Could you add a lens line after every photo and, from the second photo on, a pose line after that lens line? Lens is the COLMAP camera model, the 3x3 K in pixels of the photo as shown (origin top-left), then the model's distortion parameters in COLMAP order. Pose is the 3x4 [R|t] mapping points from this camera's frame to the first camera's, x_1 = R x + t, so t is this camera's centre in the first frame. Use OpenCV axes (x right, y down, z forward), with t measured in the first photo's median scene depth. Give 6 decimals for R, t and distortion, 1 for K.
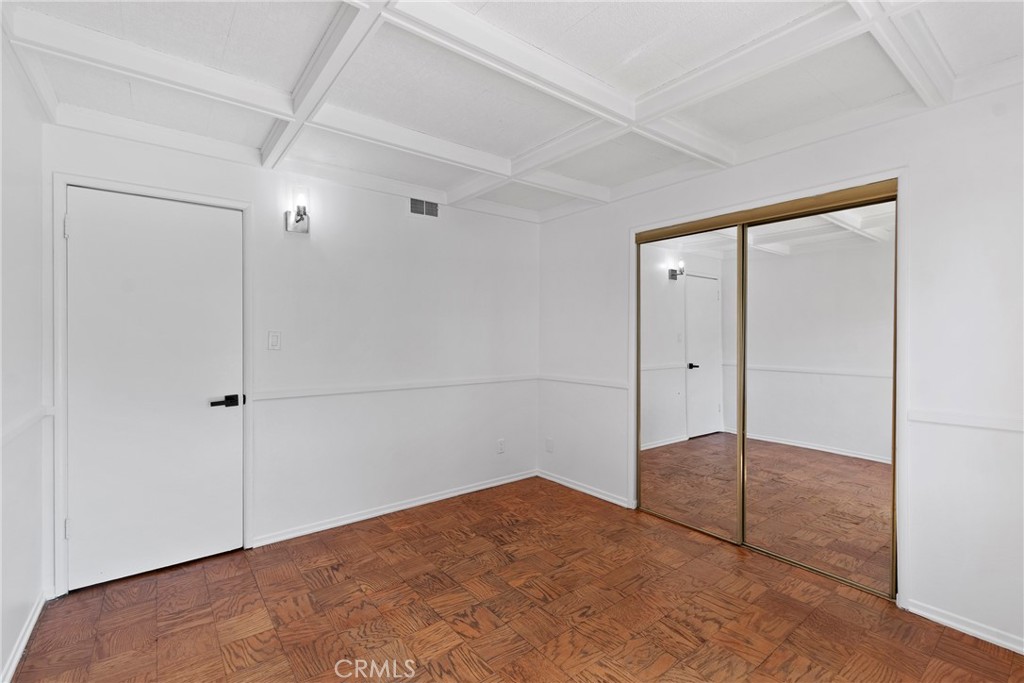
lens RADIAL K [[453.1, 0, 517.7], [0, 453.1, 335.8], [0, 0, 1]] dist [0.000482, -0.000097]
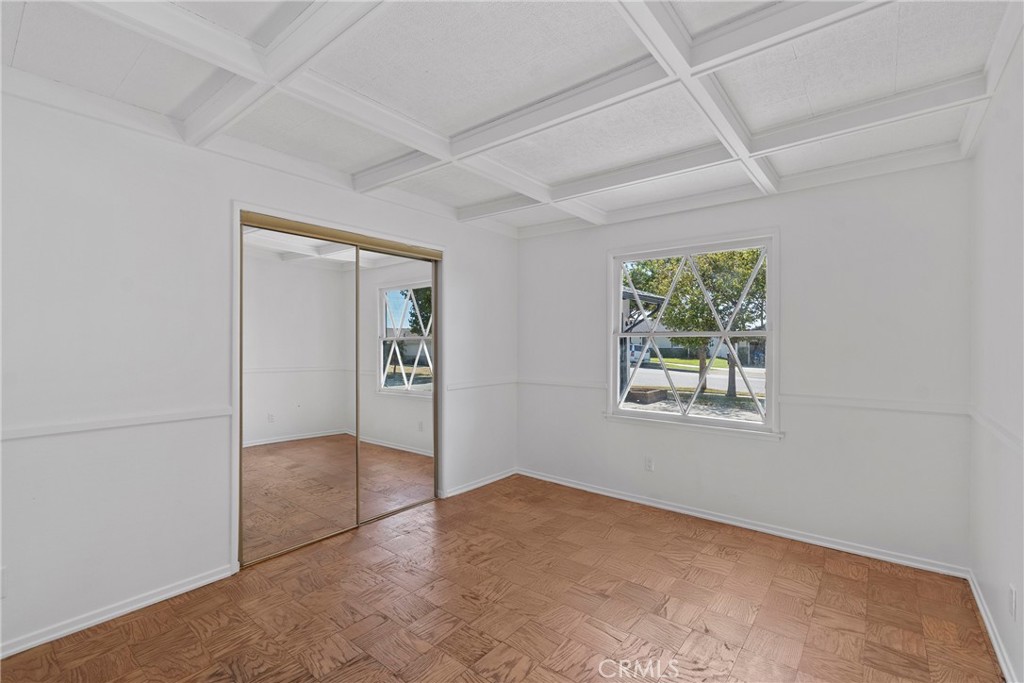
lens RADIAL K [[453.1, 0, 517.7], [0, 453.1, 335.8], [0, 0, 1]] dist [0.000482, -0.000097]
pose [[-0.219392, 0.012706, 0.975554, -0.723480], [0.001381, 0.999918, -0.012712, -0.001099], [-0.975636, -0.001442, -0.219391, 0.871115]]
